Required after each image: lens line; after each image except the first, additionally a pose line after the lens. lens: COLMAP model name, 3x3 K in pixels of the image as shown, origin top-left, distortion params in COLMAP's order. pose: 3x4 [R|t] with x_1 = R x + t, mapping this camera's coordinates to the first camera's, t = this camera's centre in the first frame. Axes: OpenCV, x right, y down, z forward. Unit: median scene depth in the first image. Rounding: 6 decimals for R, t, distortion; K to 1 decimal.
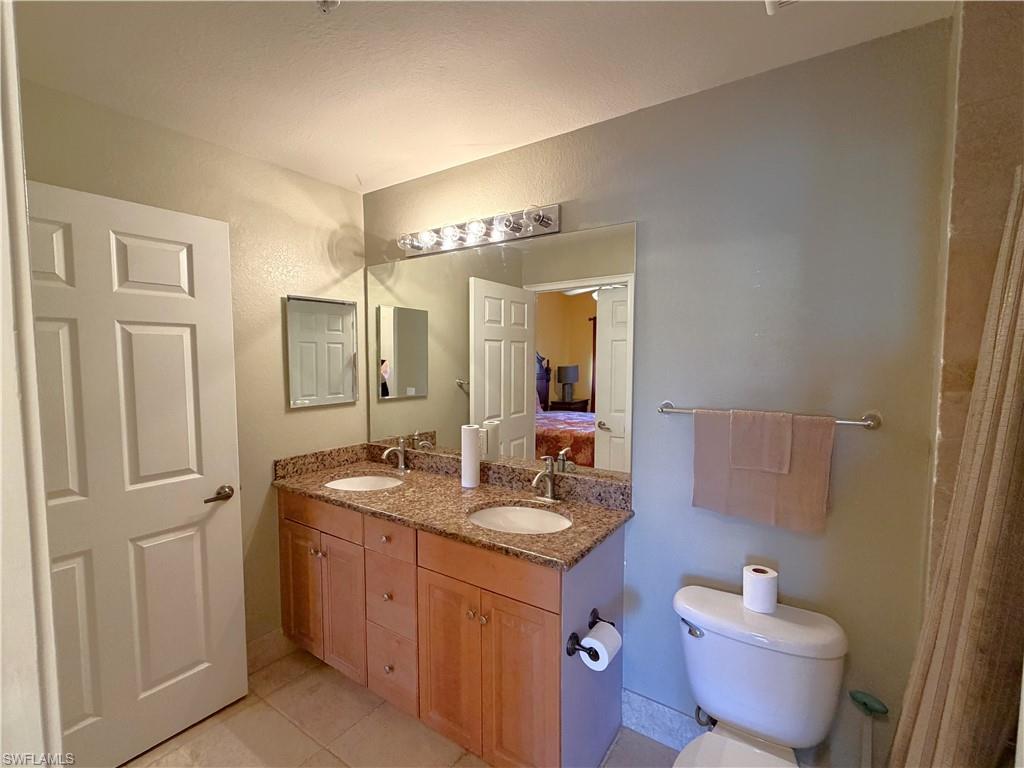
lens RADIAL K [[451.4, 0, 512.0], [0, 451.4, 384.0], [0, 0, 1]] dist [-0.000917, -0.000040]
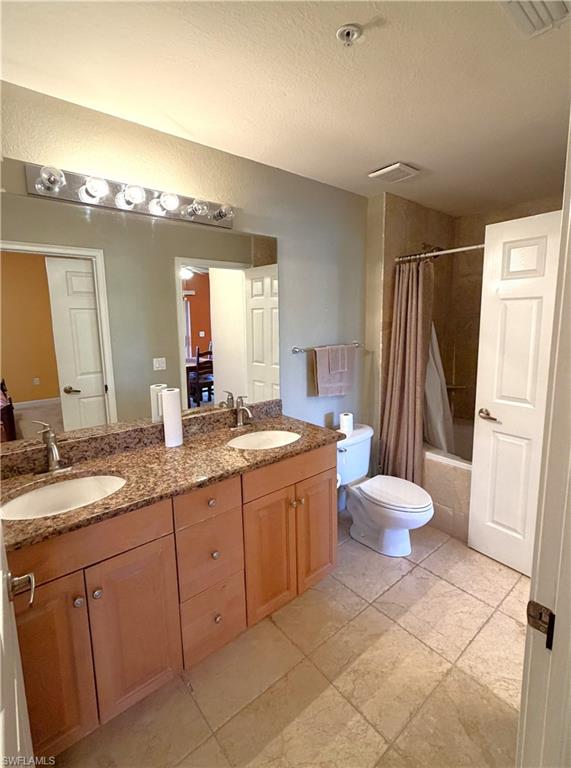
lens RADIAL K [[355.3, 0, 287.1], [0, 355.3, 367.4], [0, 0, 1]] dist [0.000522, 0.000037]
pose [[0.290084, -0.133388, 0.947660, -0.843387], [0.072938, 0.990440, 0.117083, -0.040138], [-0.954218, 0.035156, 0.297040, 0.511729]]
